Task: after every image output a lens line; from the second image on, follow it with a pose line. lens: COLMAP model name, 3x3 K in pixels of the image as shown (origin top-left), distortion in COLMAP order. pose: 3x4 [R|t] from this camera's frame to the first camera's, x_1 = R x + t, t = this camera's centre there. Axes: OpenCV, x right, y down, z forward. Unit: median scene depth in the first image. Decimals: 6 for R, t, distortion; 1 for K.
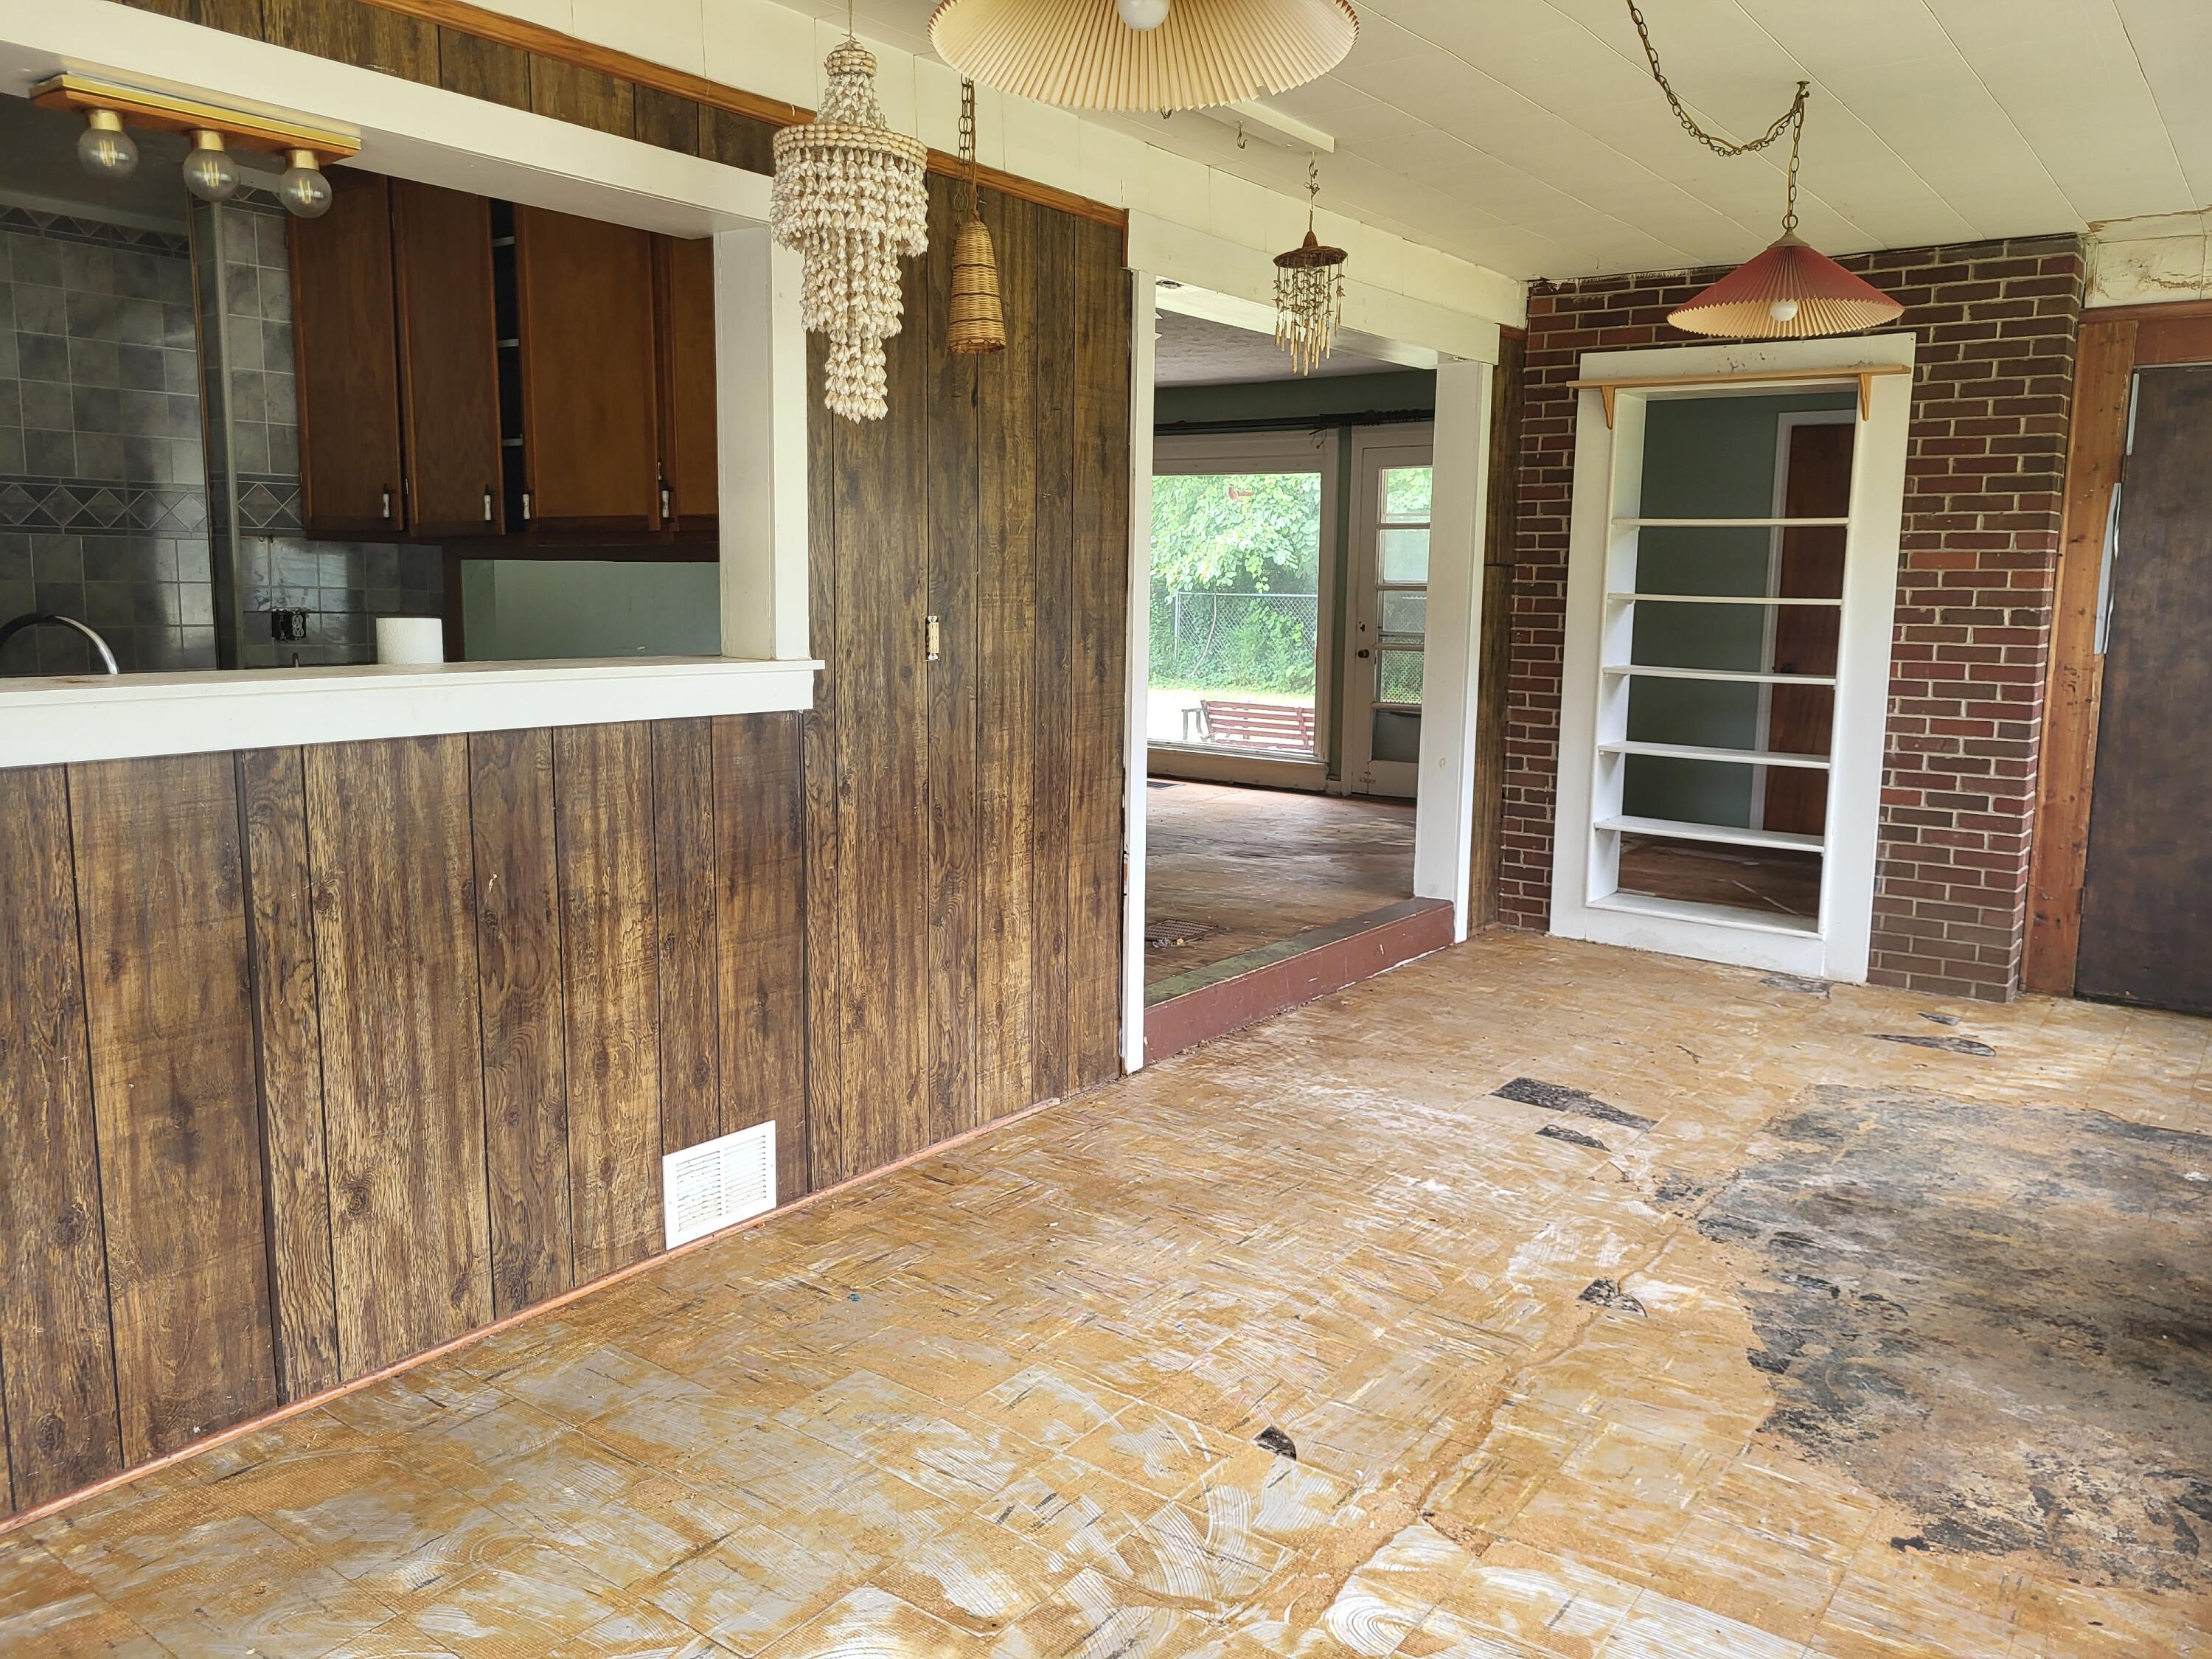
lens RADIAL K [[1680.9, 0, 1128.2], [0, 1680.9, 799.1], [0, 0, 1]] dist [0.050203, -0.039383]
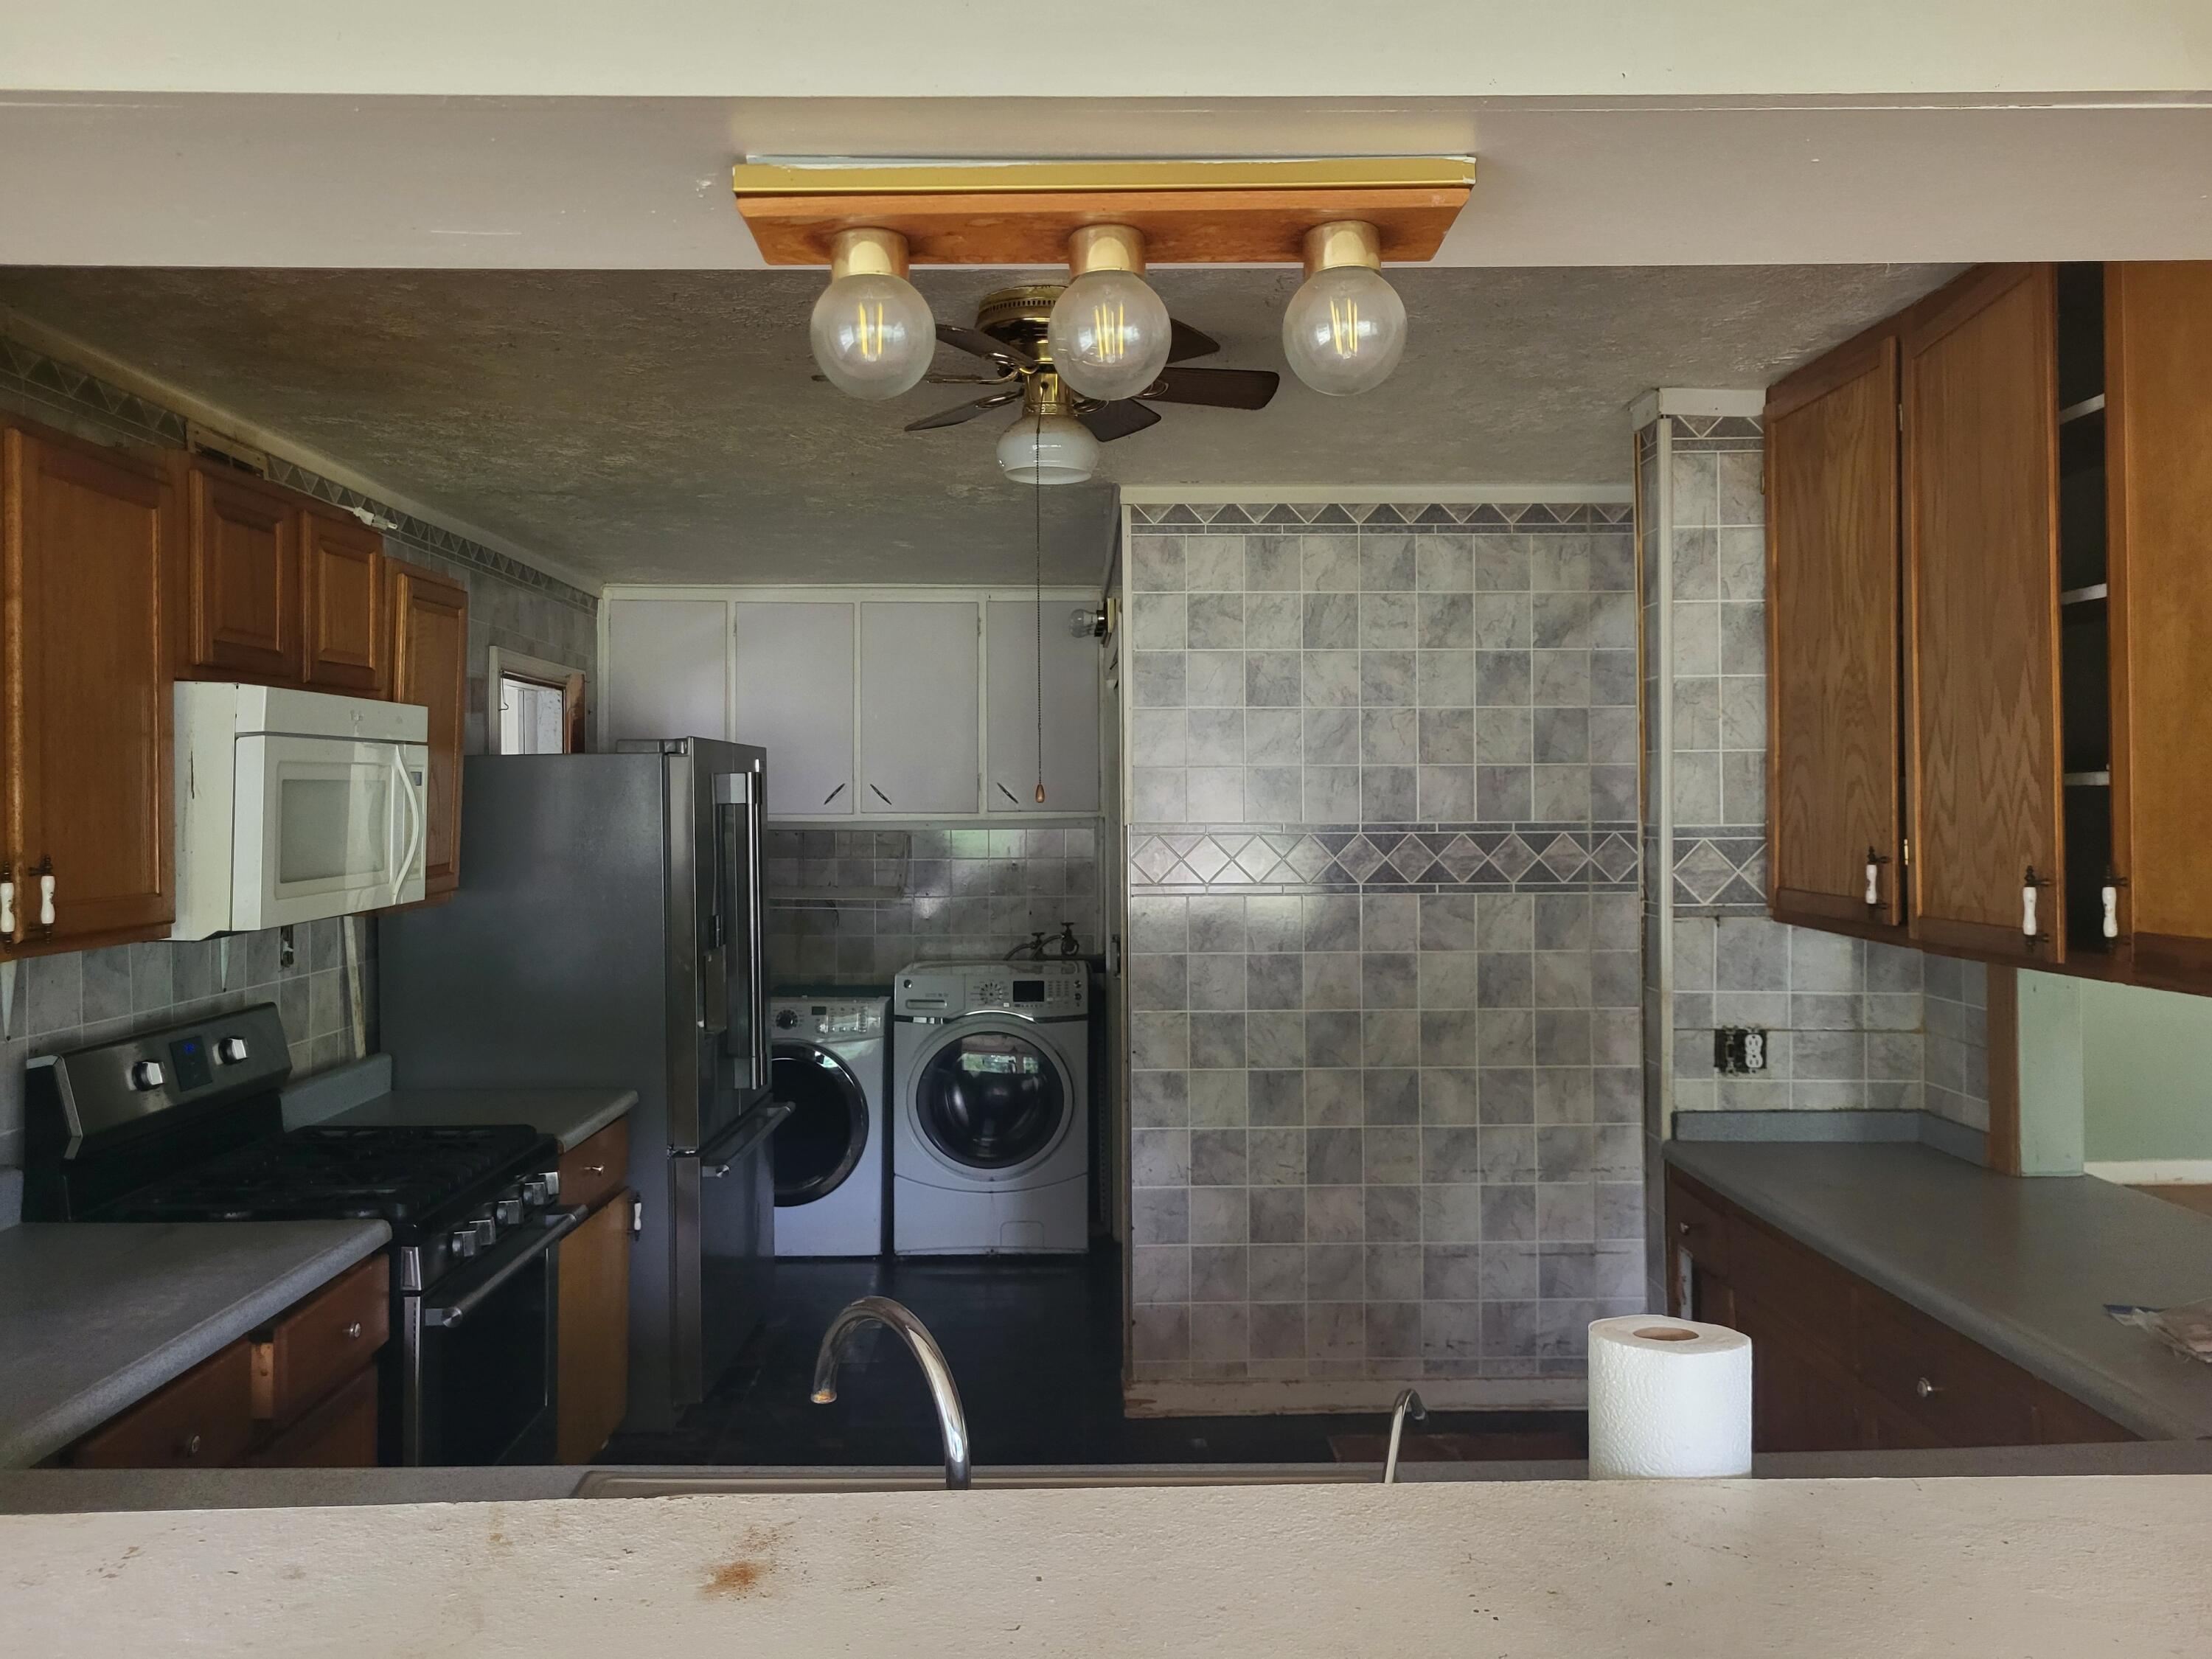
lens RADIAL K [[1680.9, 0, 1110.3], [0, 1680.9, 795.6], [0, 0, 1]] dist [0.050203, -0.039383]
pose [[0.602400, -0.025596, -0.797784, -0.160872], [-0.089178, 0.991070, -0.099134, -0.157579], [0.793197, 0.130863, 0.594738, 0.561135]]
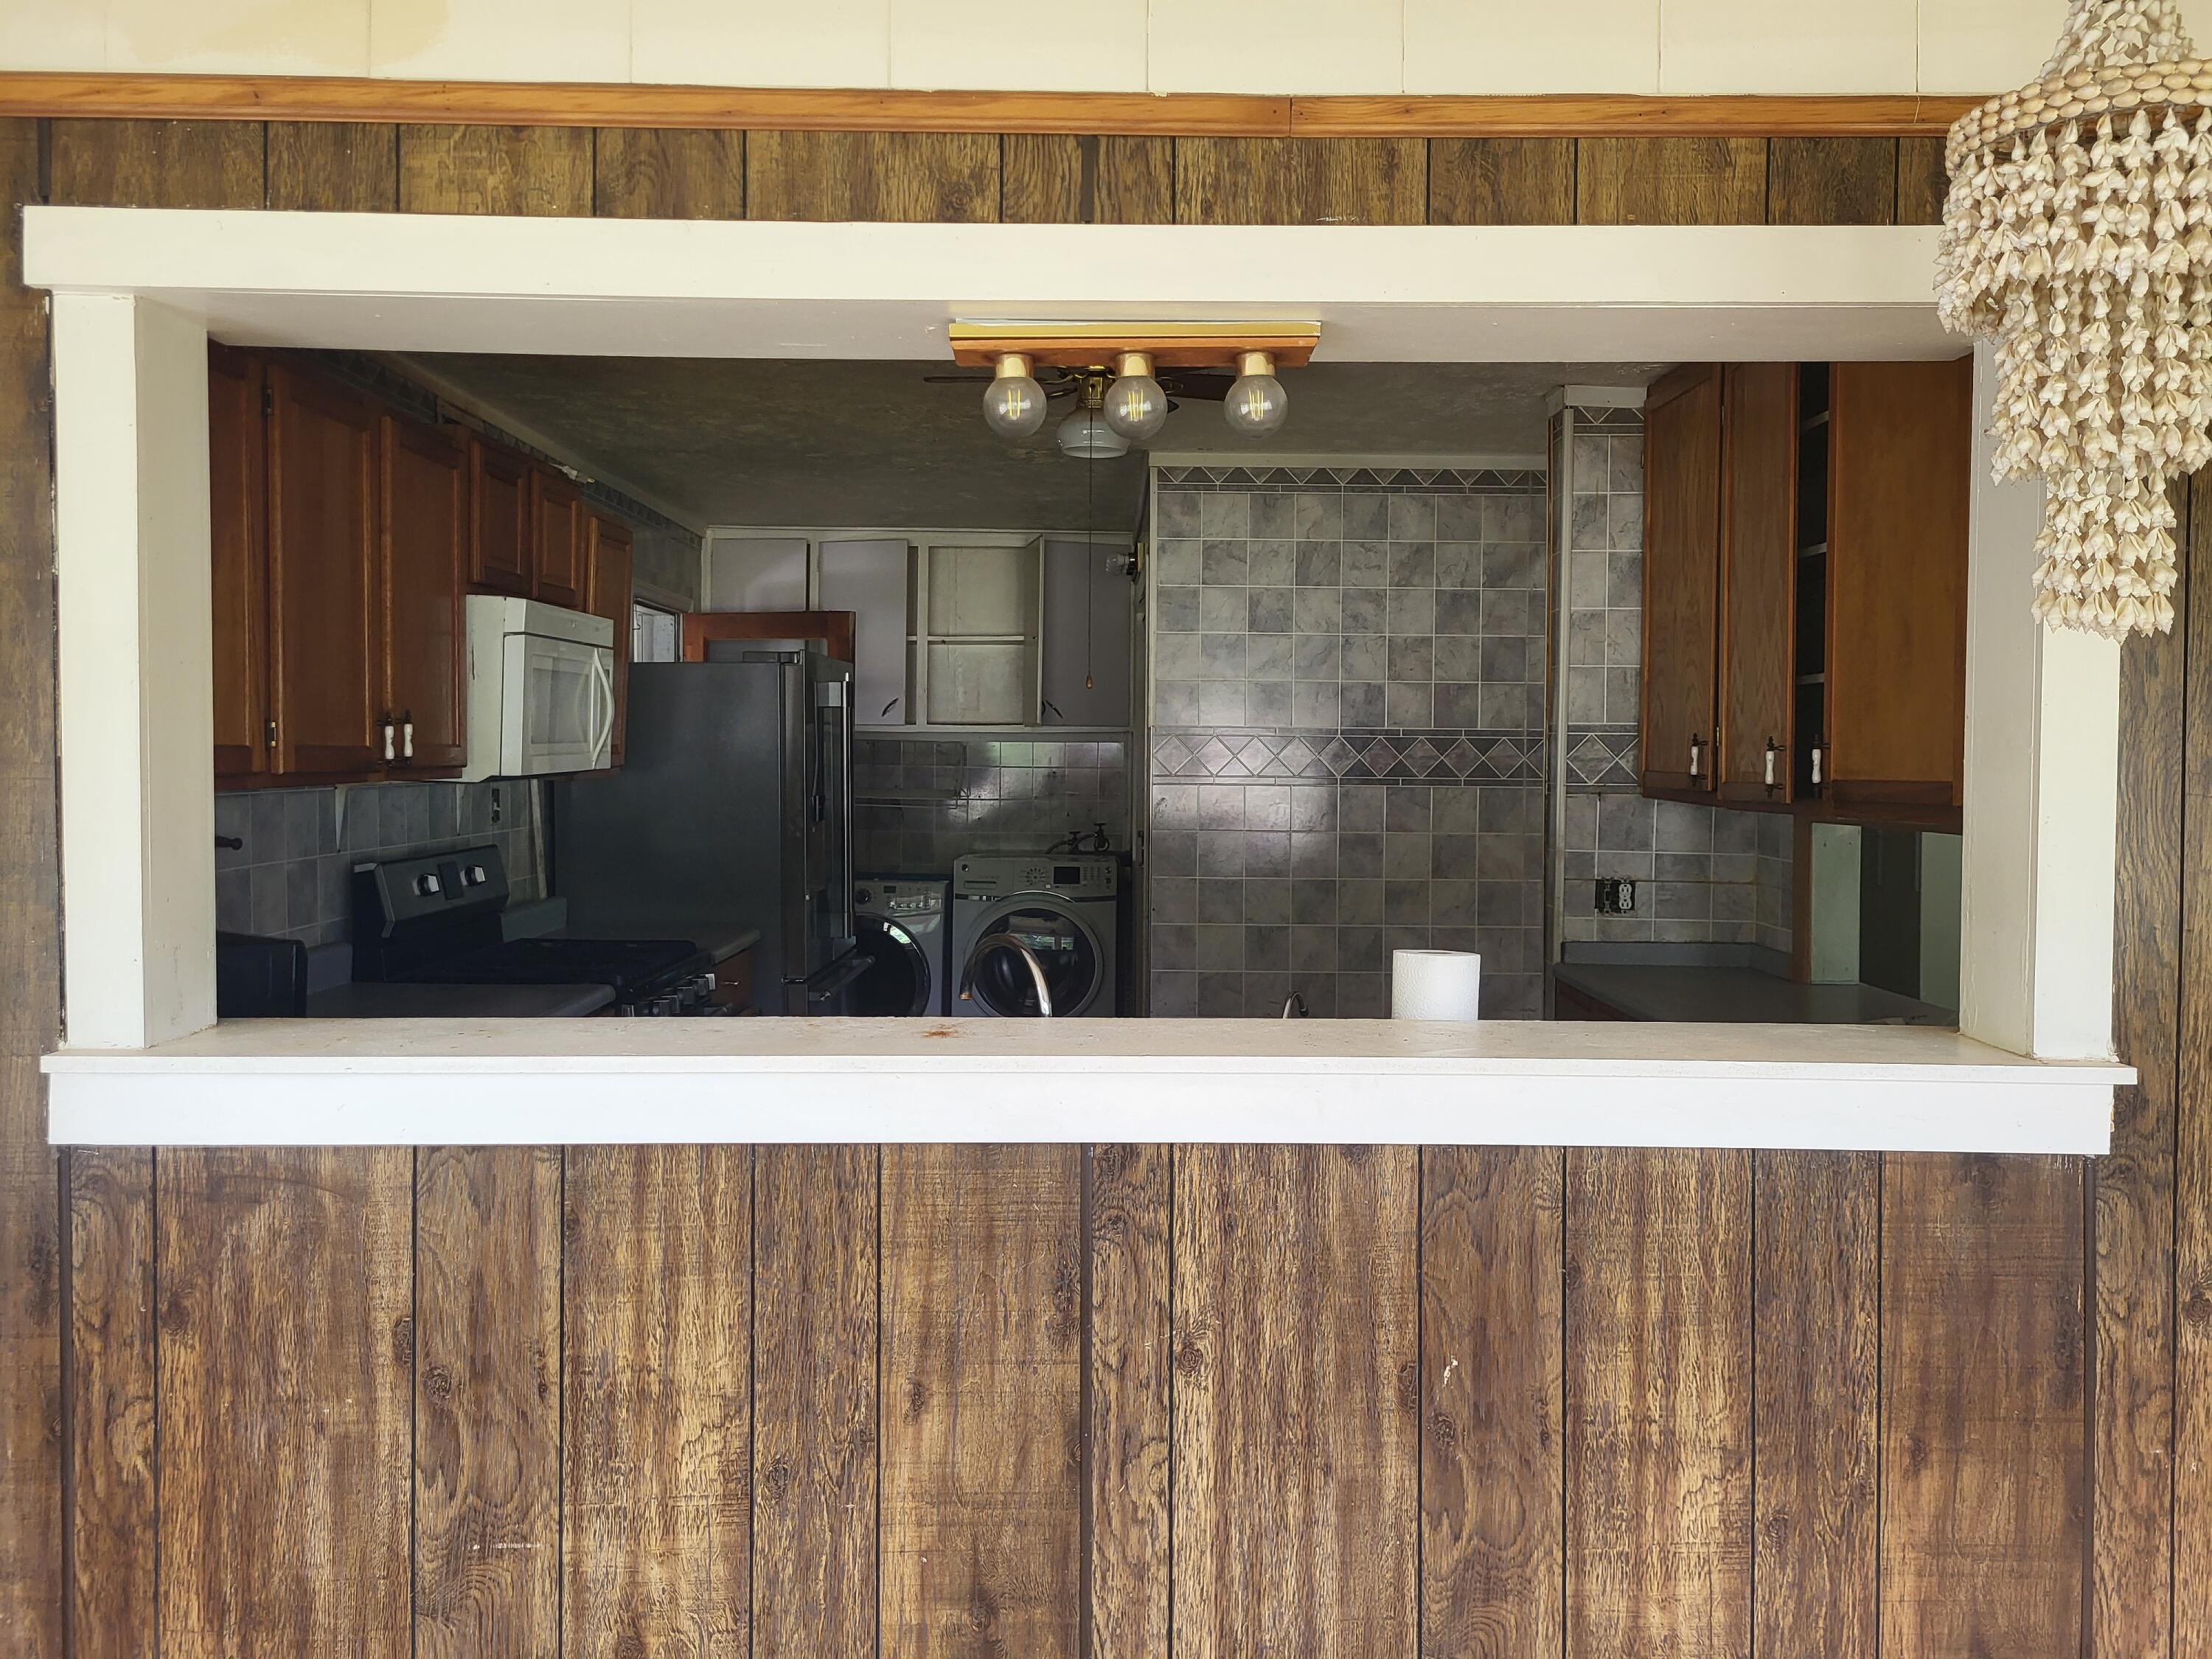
lens RADIAL K [[1680.9, 0, 1113.5], [0, 1680.9, 792.2], [0, 0, 1]] dist [0.050203, -0.039383]
pose [[0.589821, 0.007483, -0.807499, 0.064700], [-0.105095, 0.992164, -0.067570, -0.097046], [0.800666, 0.124718, 0.585985, 0.400692]]
